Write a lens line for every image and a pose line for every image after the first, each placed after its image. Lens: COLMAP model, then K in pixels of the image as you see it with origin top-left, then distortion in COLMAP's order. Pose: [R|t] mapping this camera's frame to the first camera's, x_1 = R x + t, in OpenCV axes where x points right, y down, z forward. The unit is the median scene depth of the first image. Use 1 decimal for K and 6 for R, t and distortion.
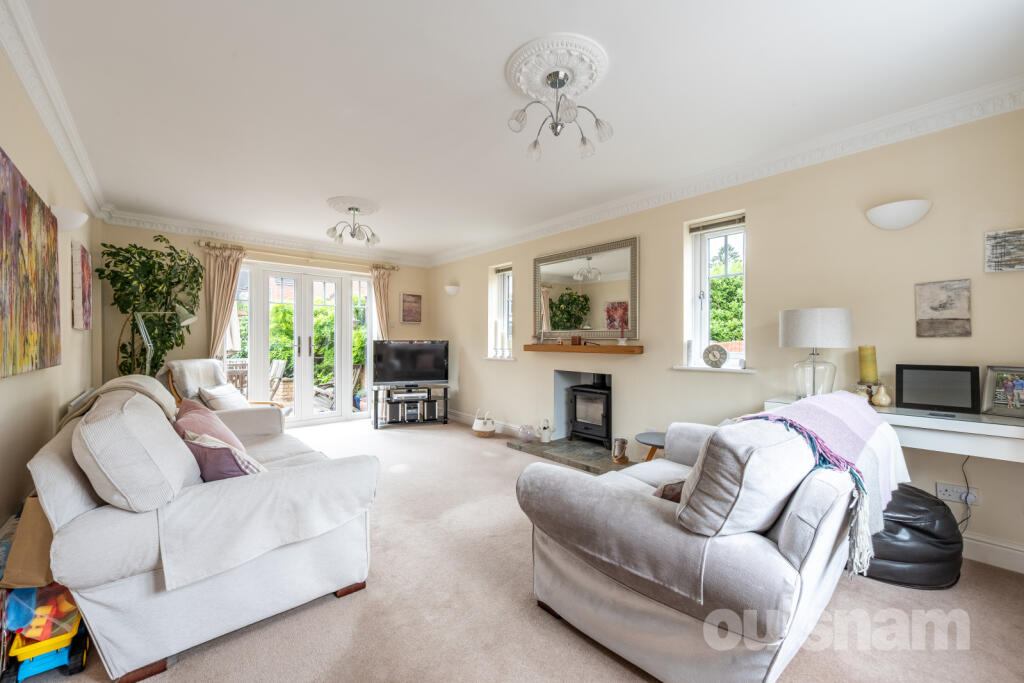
lens RADIAL K [[400.2, 0, 512.0], [0, 400.2, 341.5], [0, 0, 1]] dist [-0.002434, -0.000350]
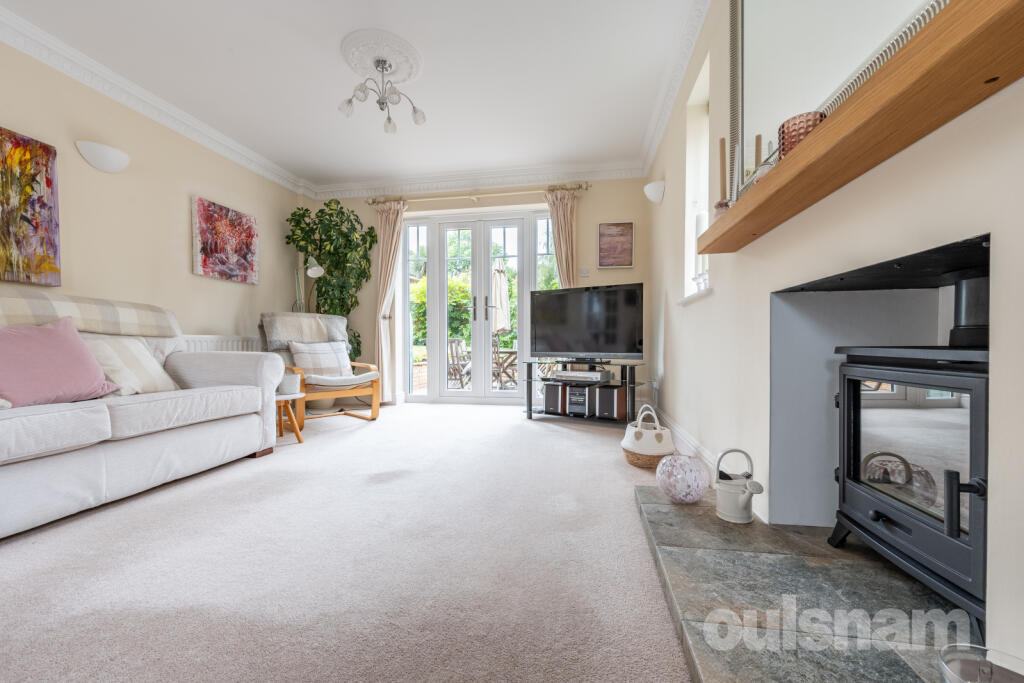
lens RADIAL K [[410.3, 0, 512.0], [0, 410.3, 341.5], [0, 0, 1]] dist [-0.000391, -0.000057]
pose [[0.626964, -0.008764, -0.778999, 0.183989], [0.002598, 0.999955, -0.009159, 0.090946], [0.779044, 0.003718, 0.626958, 0.531843]]
